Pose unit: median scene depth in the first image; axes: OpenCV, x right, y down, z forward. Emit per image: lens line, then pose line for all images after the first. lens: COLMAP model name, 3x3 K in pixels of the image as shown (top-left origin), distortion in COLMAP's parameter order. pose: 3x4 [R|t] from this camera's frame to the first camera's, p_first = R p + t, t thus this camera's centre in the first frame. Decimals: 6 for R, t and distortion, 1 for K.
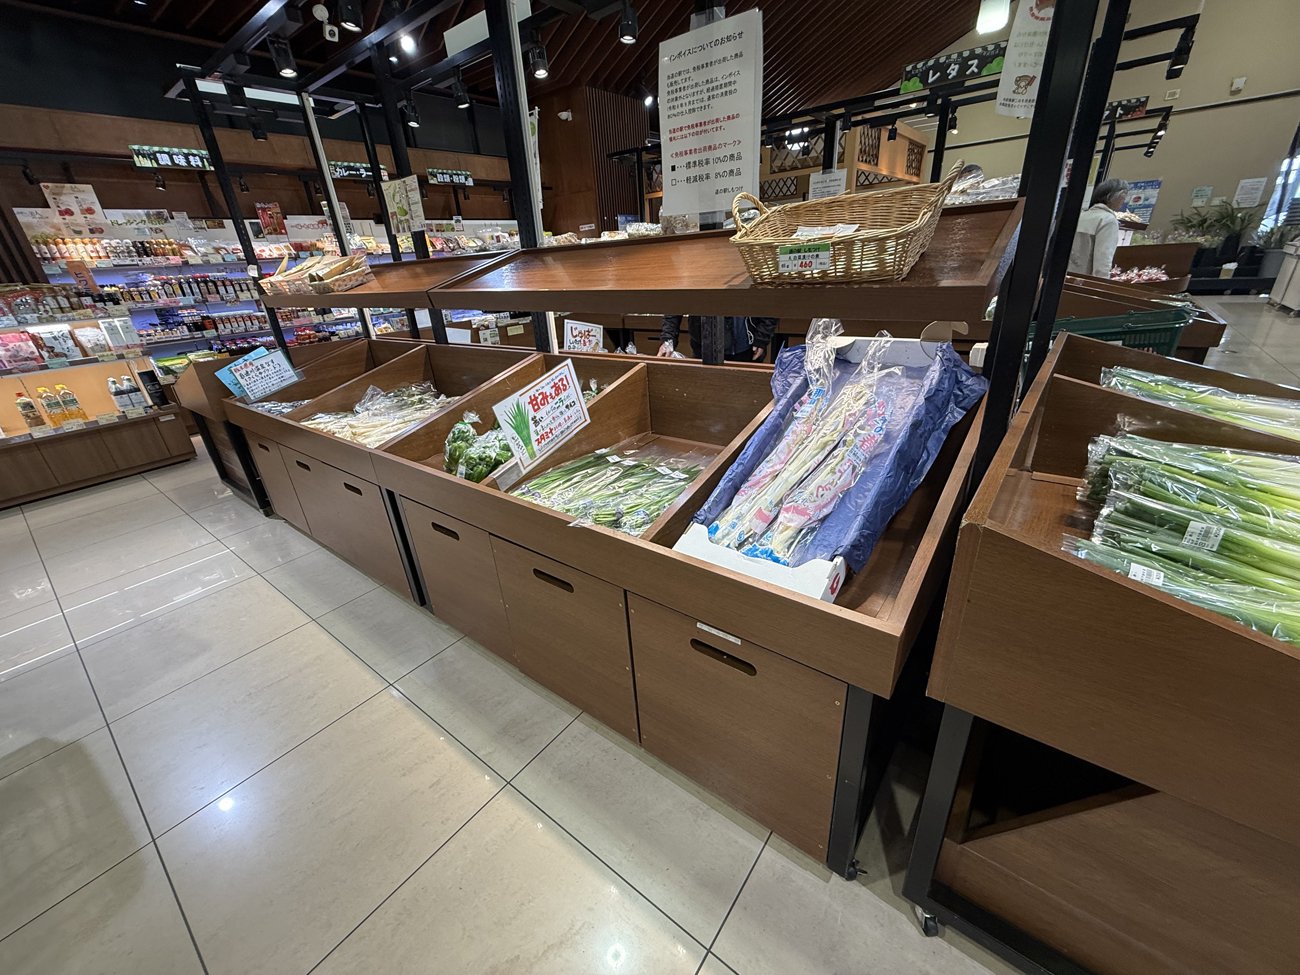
lens RADIAL K [[518.1, 0, 646.5], [0, 518.1, 491.9], [0, 0, 1]] dist [0.000510, -0.000228]
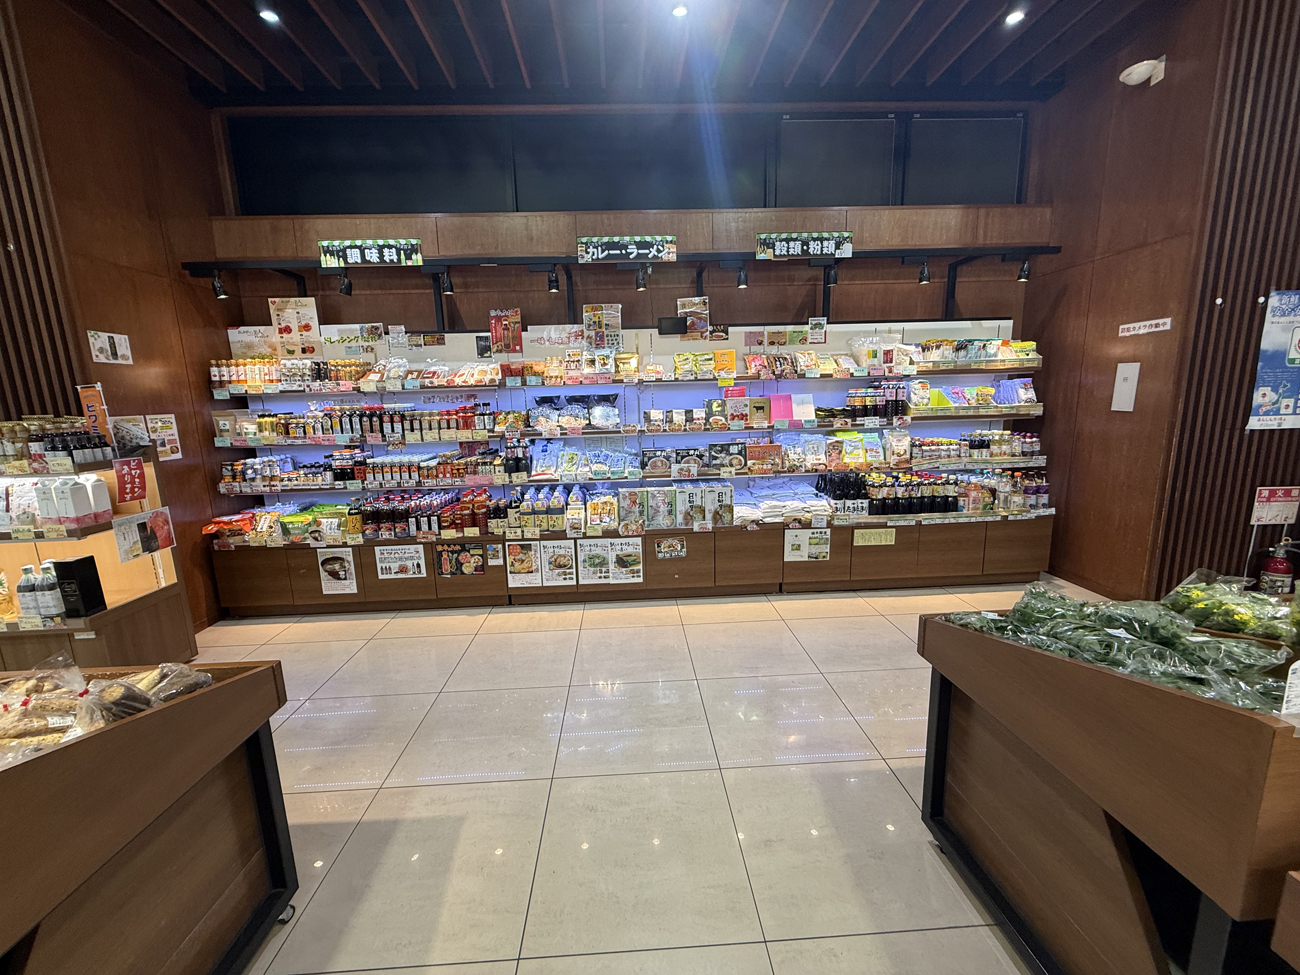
lens RADIAL K [[518.1, 0, 645.9], [0, 518.1, 490.6], [0, 0, 1]] dist [0.000510, -0.000228]
pose [[0.647805, 0.181176, -0.739949, -0.072268], [-0.329945, 0.942207, -0.058159, -0.386251], [0.686648, 0.281818, 0.670144, 0.803238]]
